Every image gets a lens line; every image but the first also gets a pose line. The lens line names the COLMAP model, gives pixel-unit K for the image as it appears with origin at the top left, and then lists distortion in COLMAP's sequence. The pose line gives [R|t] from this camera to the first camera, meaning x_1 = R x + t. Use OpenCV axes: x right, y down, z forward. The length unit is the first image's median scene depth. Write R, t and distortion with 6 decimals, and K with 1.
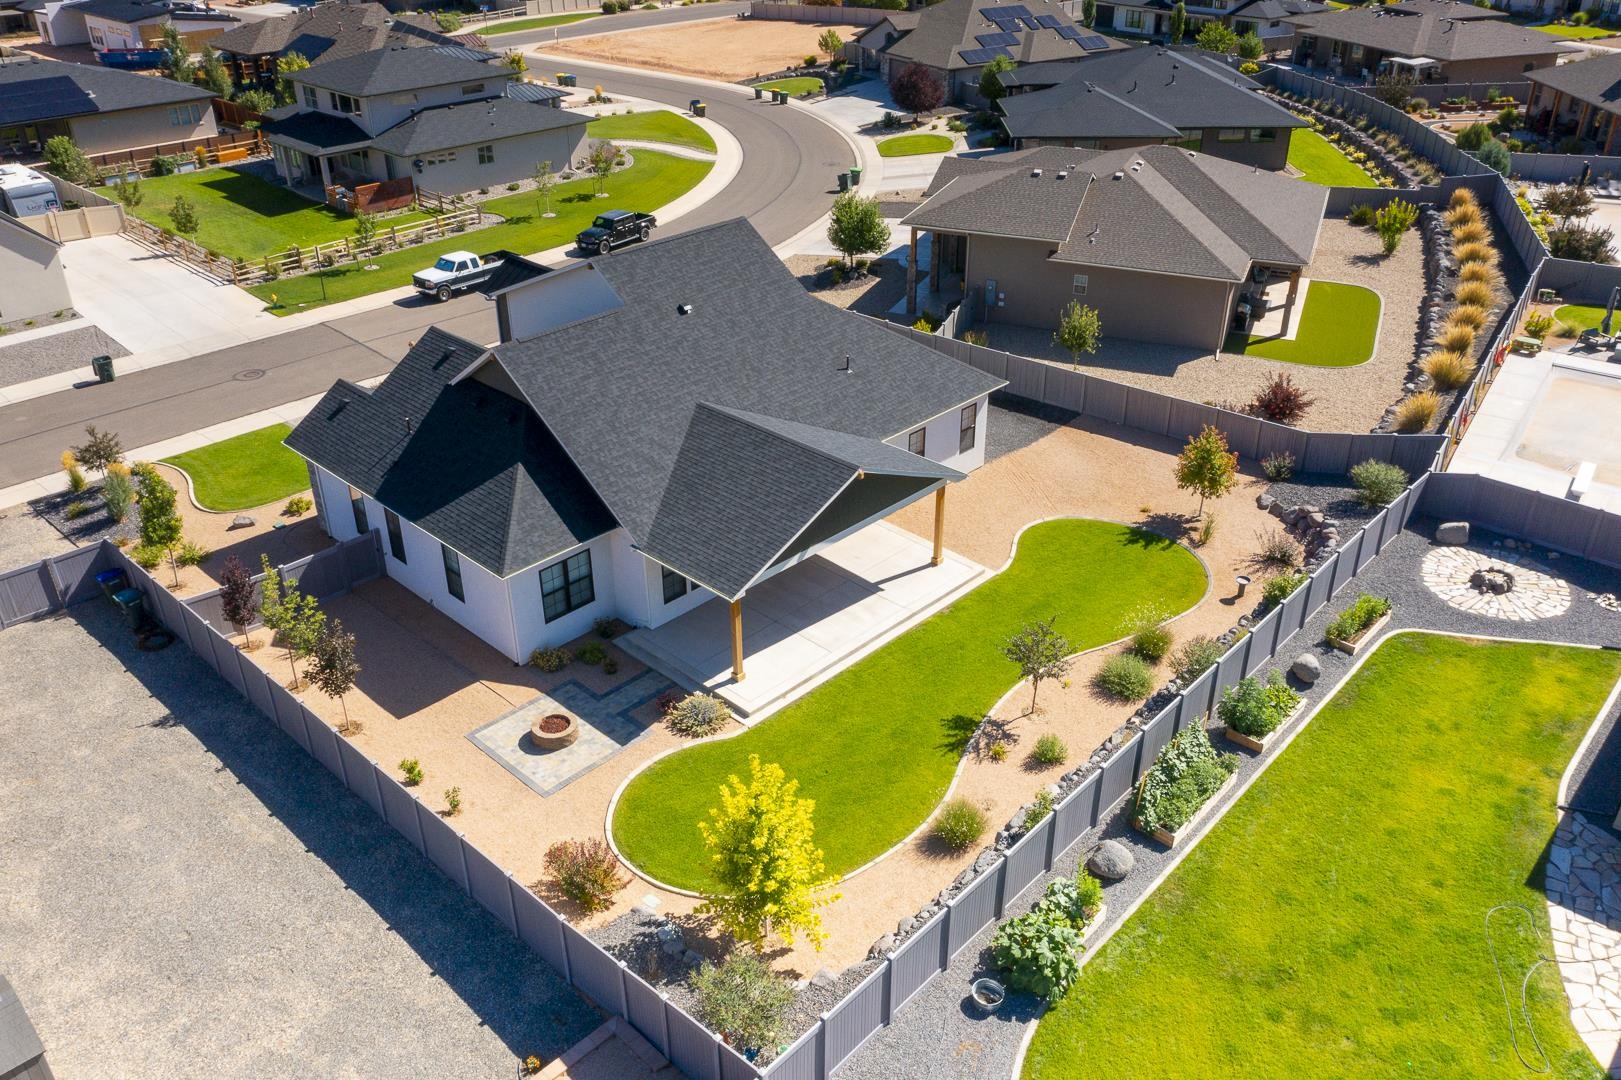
lens RADIAL K [[1279.7, 0, 812.8], [0, 1279.7, 537.9], [0, 0, 1]] dist [-0.005958, -0.002933]
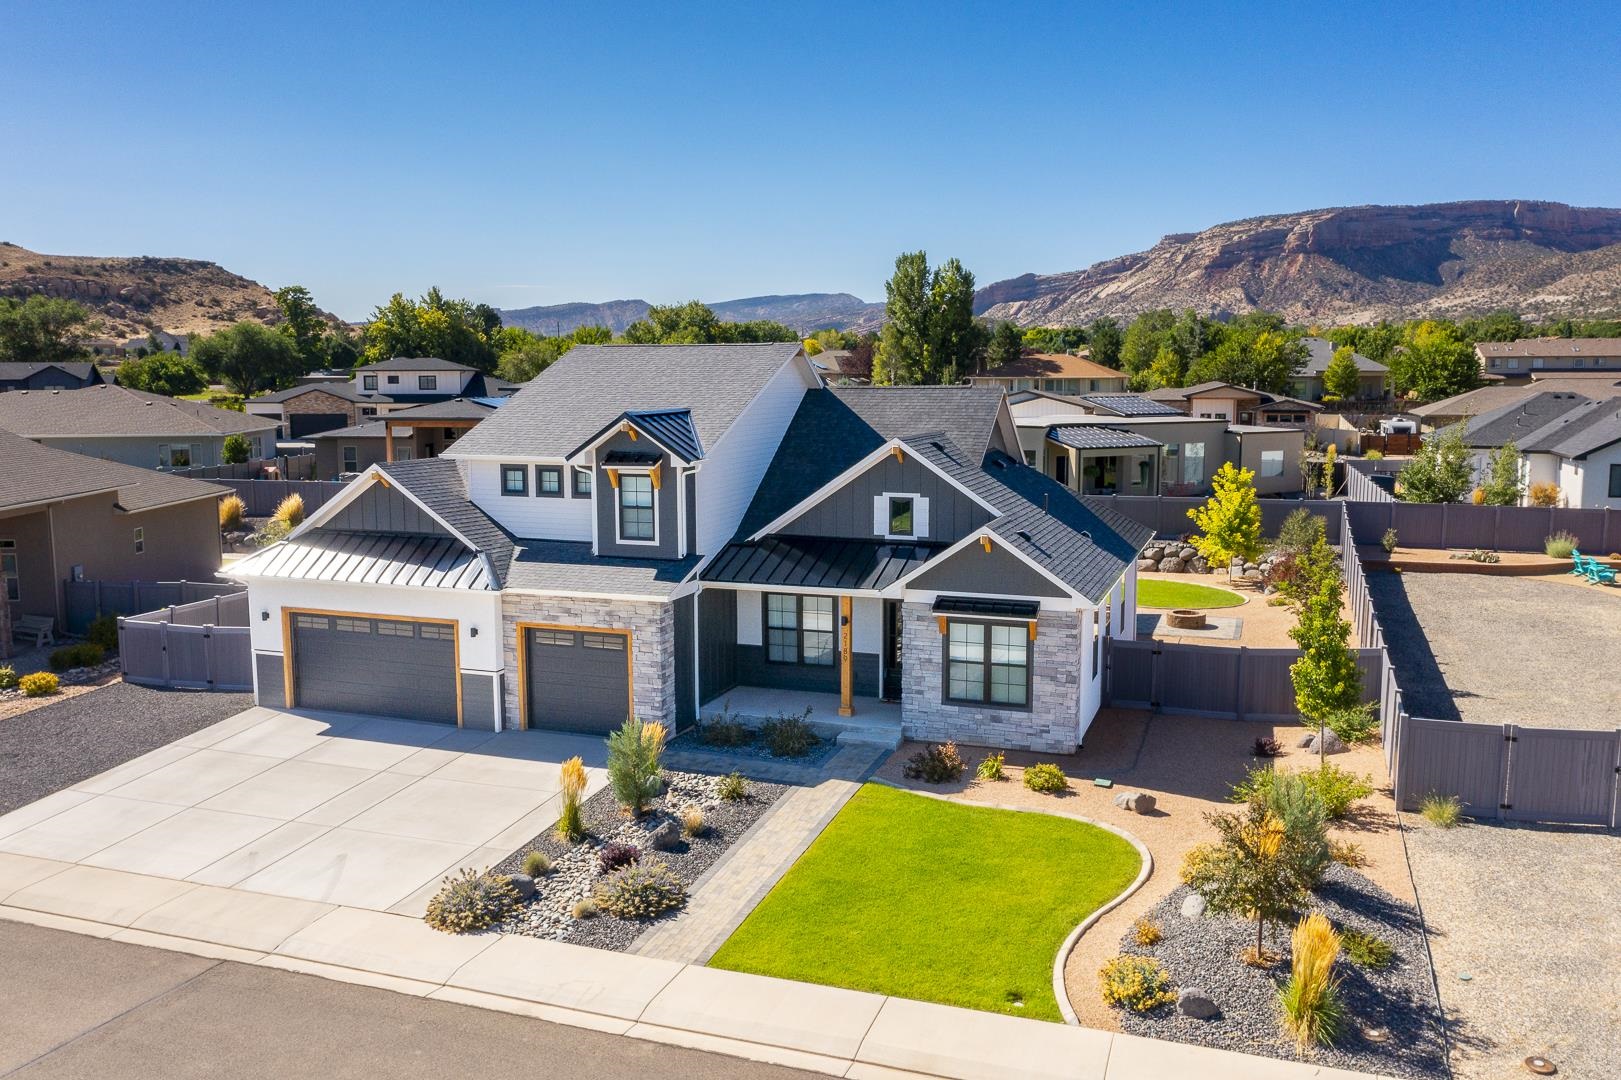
lens RADIAL K [[1287.0, 0, 810.5], [0, 1287.0, 540.0], [0, 0, 1]] dist [-0.012533, -0.000961]
pose [[-0.404506, -0.112450, 0.907596, -0.985035], [0.453481, 0.837151, 0.305834, -0.379533], [-0.794185, 0.535289, -0.287639, 1.363062]]
